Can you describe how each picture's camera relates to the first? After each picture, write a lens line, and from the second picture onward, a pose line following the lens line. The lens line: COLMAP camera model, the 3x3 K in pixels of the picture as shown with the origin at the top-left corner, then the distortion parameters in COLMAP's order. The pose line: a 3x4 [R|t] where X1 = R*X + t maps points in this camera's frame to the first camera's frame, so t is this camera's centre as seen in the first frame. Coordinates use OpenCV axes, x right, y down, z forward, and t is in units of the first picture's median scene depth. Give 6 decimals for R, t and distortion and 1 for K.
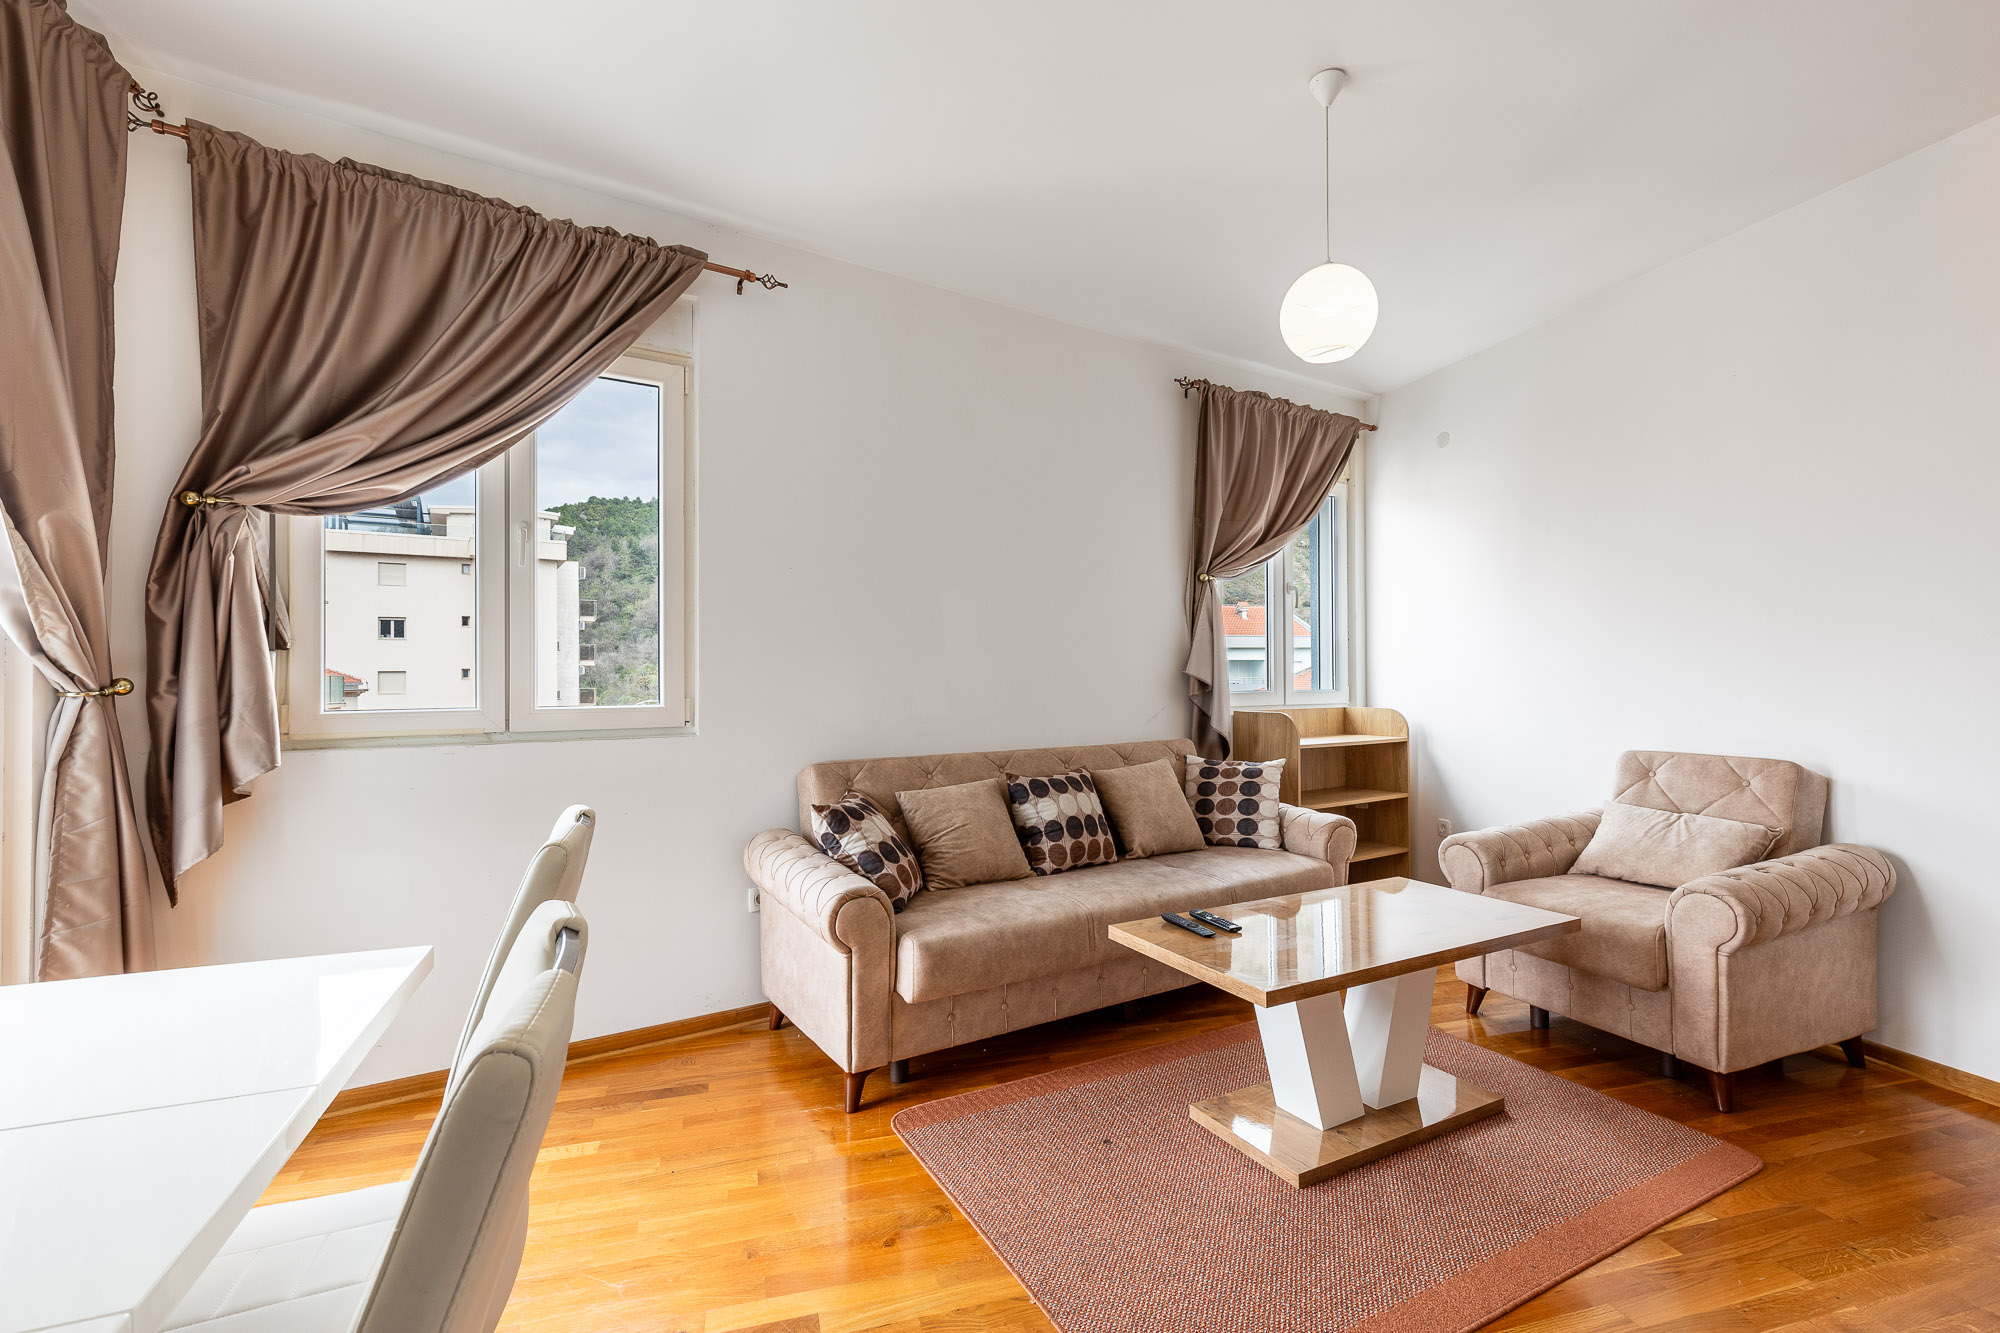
lens RADIAL K [[897.8, 0, 1011.6], [0, 897.8, 673.7], [0, 0, 1]] dist [0.004371, 0.000225]
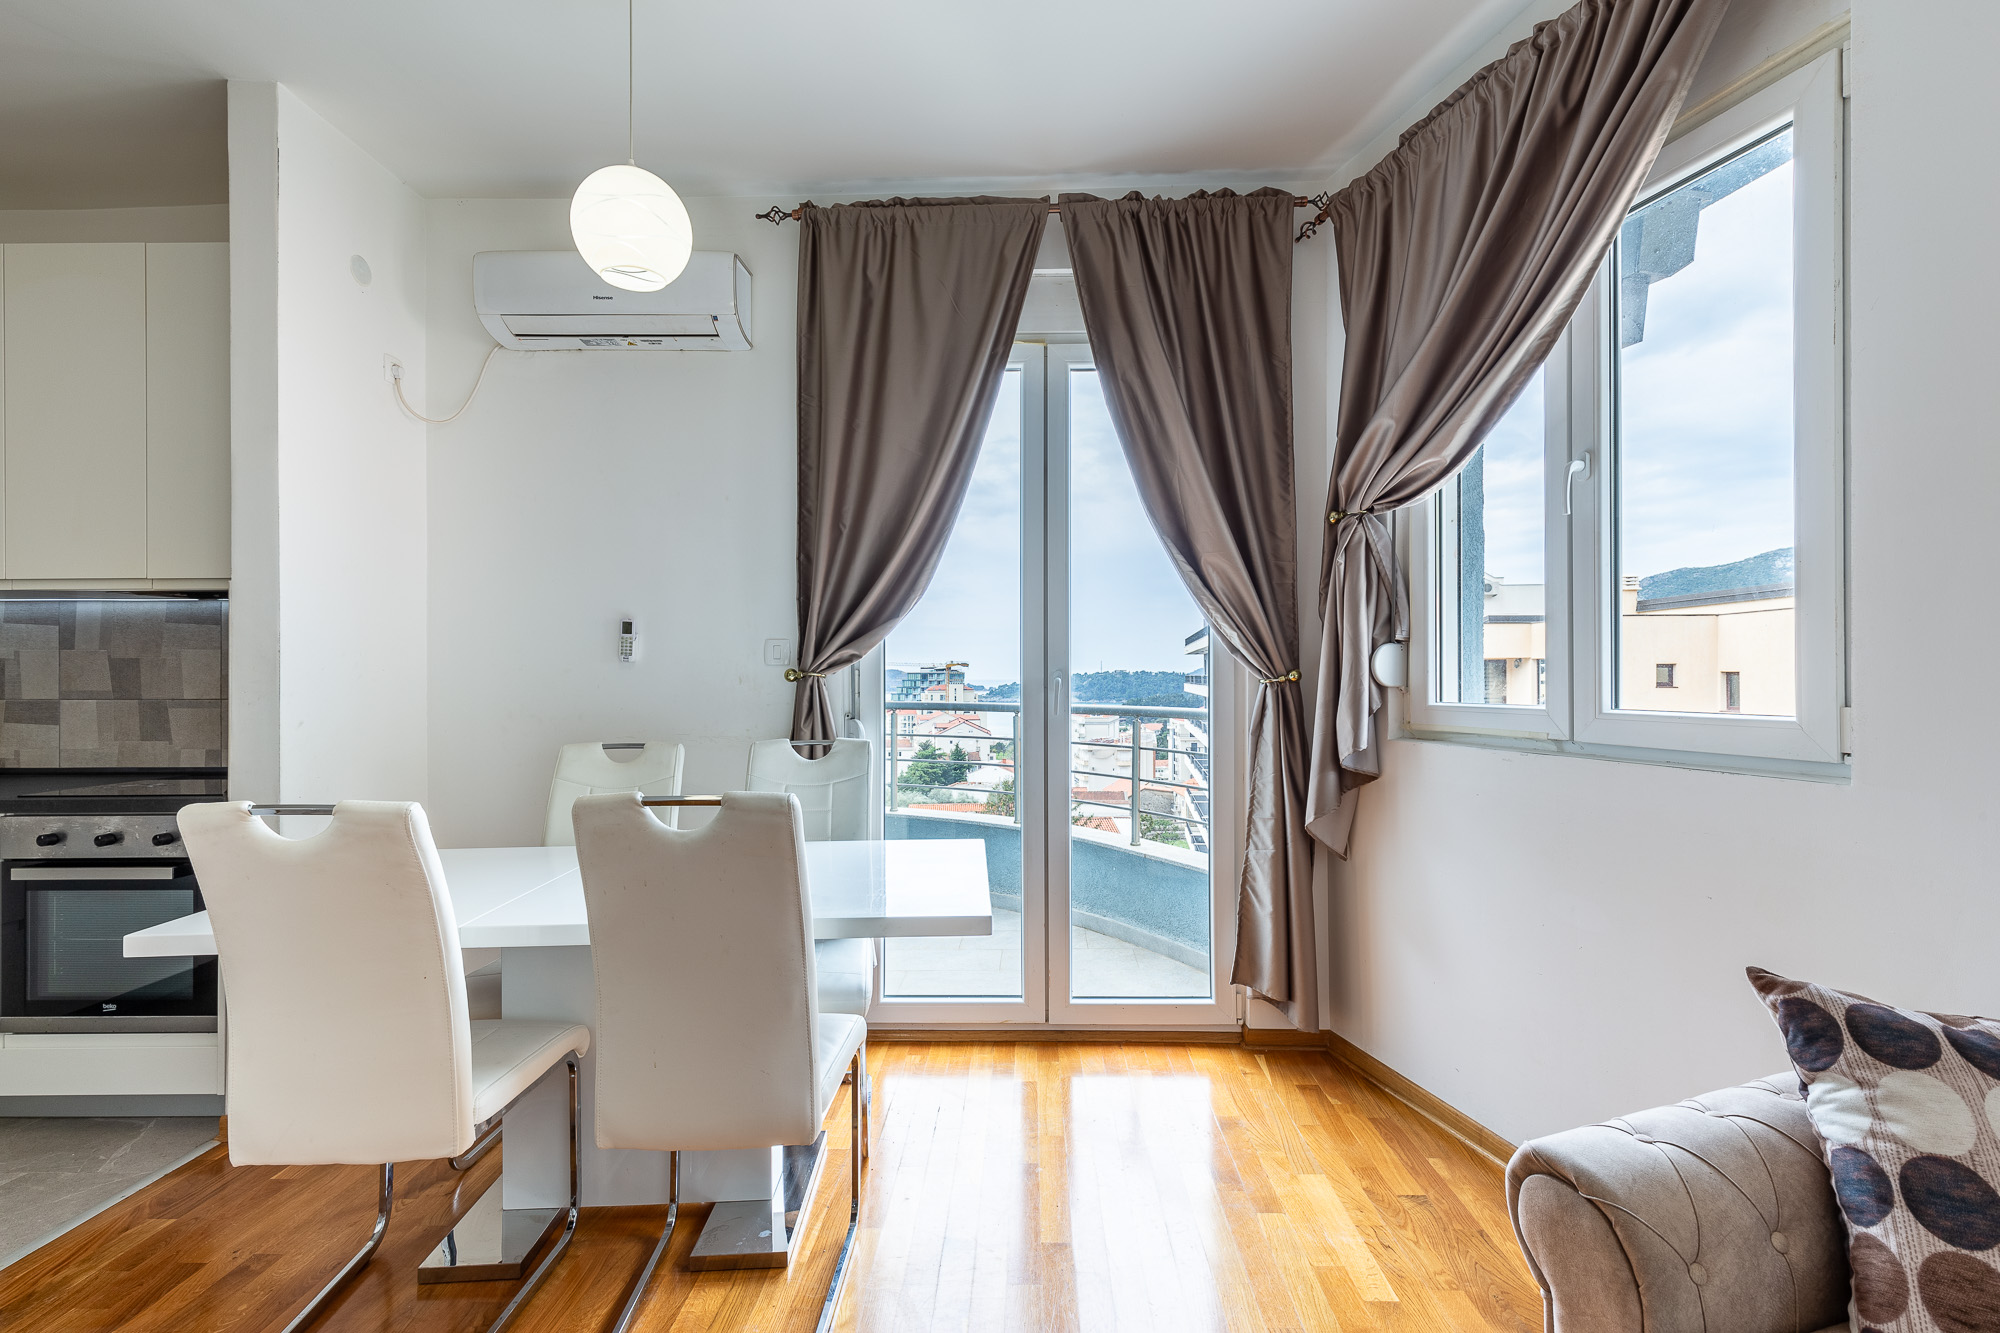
lens RADIAL K [[897.8, 0, 1011.6], [0, 897.8, 673.7], [0, 0, 1]] dist [0.004371, 0.000225]
pose [[-0.300880, 0.005215, -0.953648, 0.238952], [0.009708, 0.999950, 0.002406, 0.003060], [0.953613, -0.008534, -0.300916, 0.664766]]
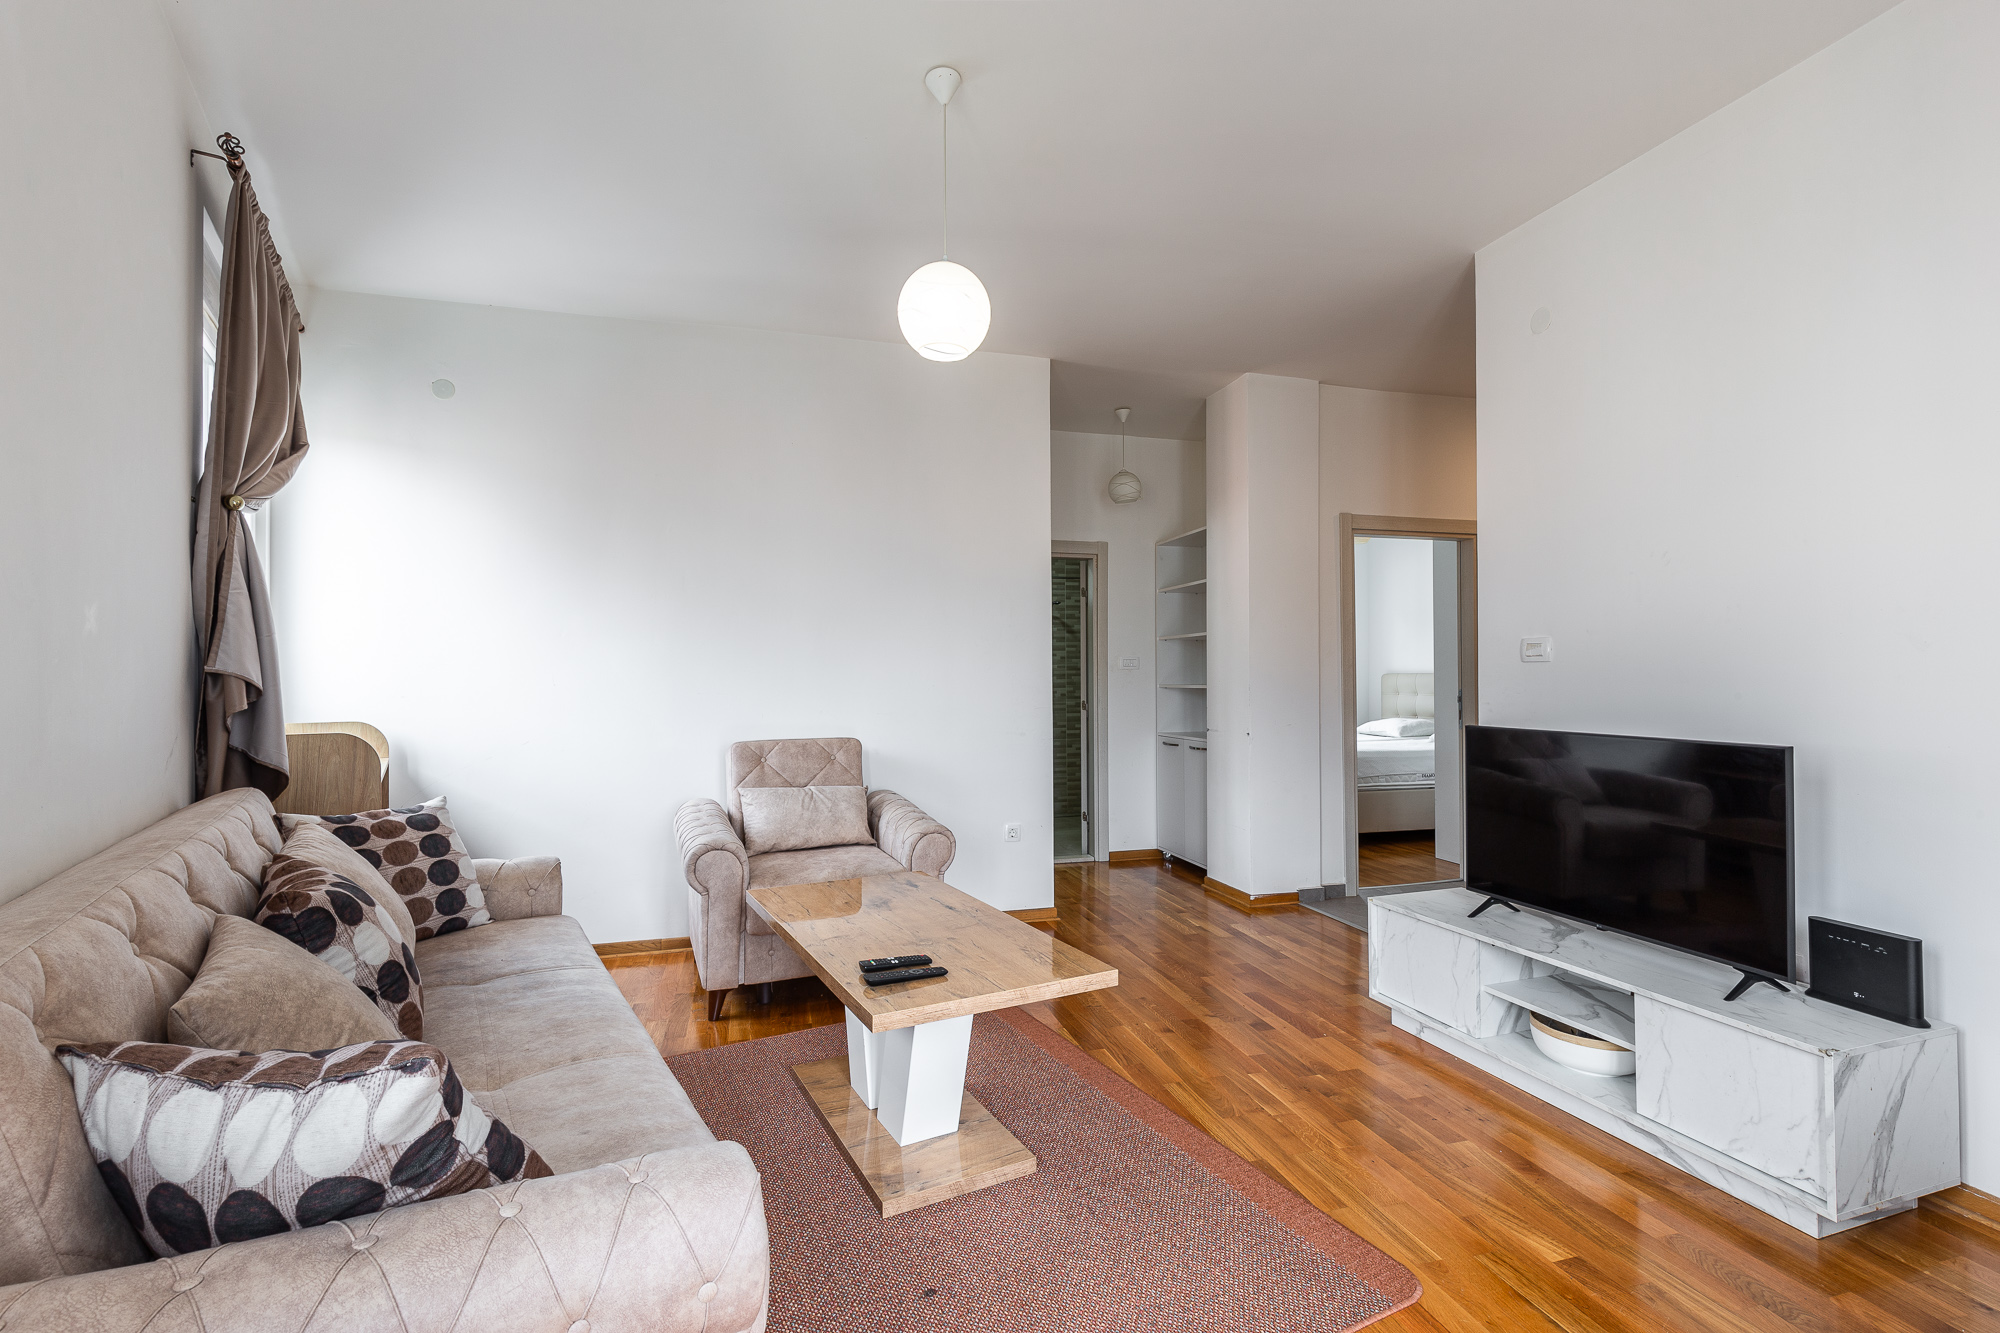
lens RADIAL K [[897.8, 0, 1011.6], [0, 897.8, 673.7], [0, 0, 1]] dist [0.004371, 0.000225]
pose [[0.005767, 0.007529, 0.999955, -0.456735], [0.001258, 0.999971, -0.007537, 0.007971], [-0.999983, 0.001302, 0.005757, 0.656917]]
